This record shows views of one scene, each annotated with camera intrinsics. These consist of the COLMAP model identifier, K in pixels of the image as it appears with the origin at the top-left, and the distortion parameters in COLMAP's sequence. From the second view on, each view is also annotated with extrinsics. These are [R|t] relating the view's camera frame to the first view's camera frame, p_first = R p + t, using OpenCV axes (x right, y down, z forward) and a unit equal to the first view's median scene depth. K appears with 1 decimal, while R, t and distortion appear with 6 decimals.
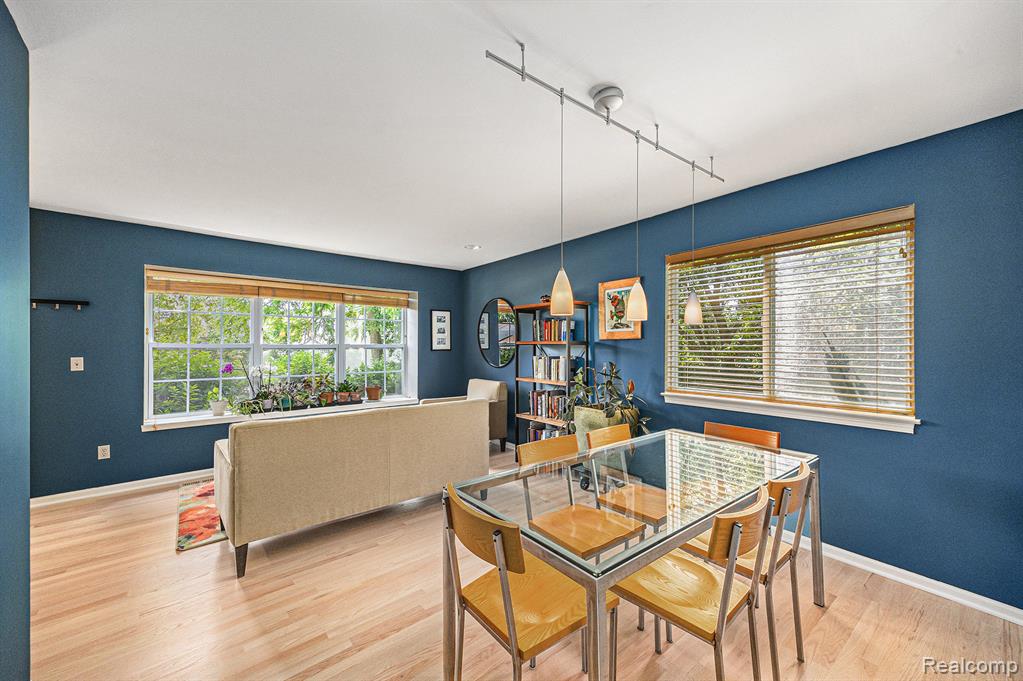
lens RADIAL K [[402.4, 0, 507.1], [0, 402.4, 346.3], [0, 0, 1]] dist [0.054927, 0.000844]
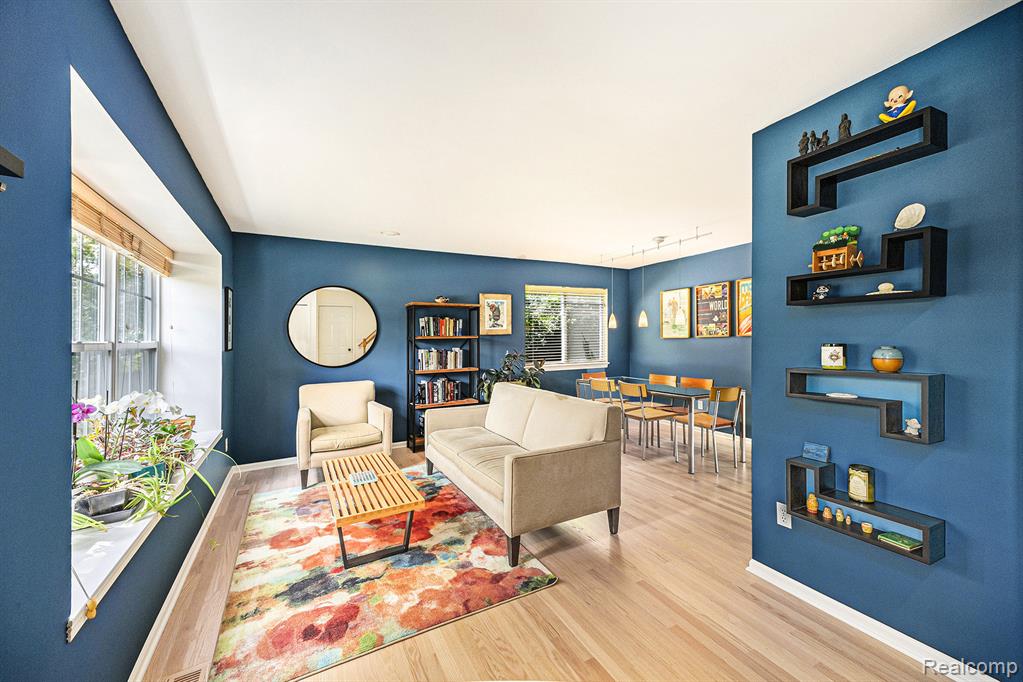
lens RADIAL K [[402.4, 0, 524.0], [0, 402.4, 336.2], [0, 0, 1]] dist [0.054927, 0.000844]
pose [[0.173557, 0.007980, 0.984791, -0.888134], [0.010134, 0.999900, -0.009889, 0.002363], [-0.984772, 0.011696, 0.173459, 0.511270]]
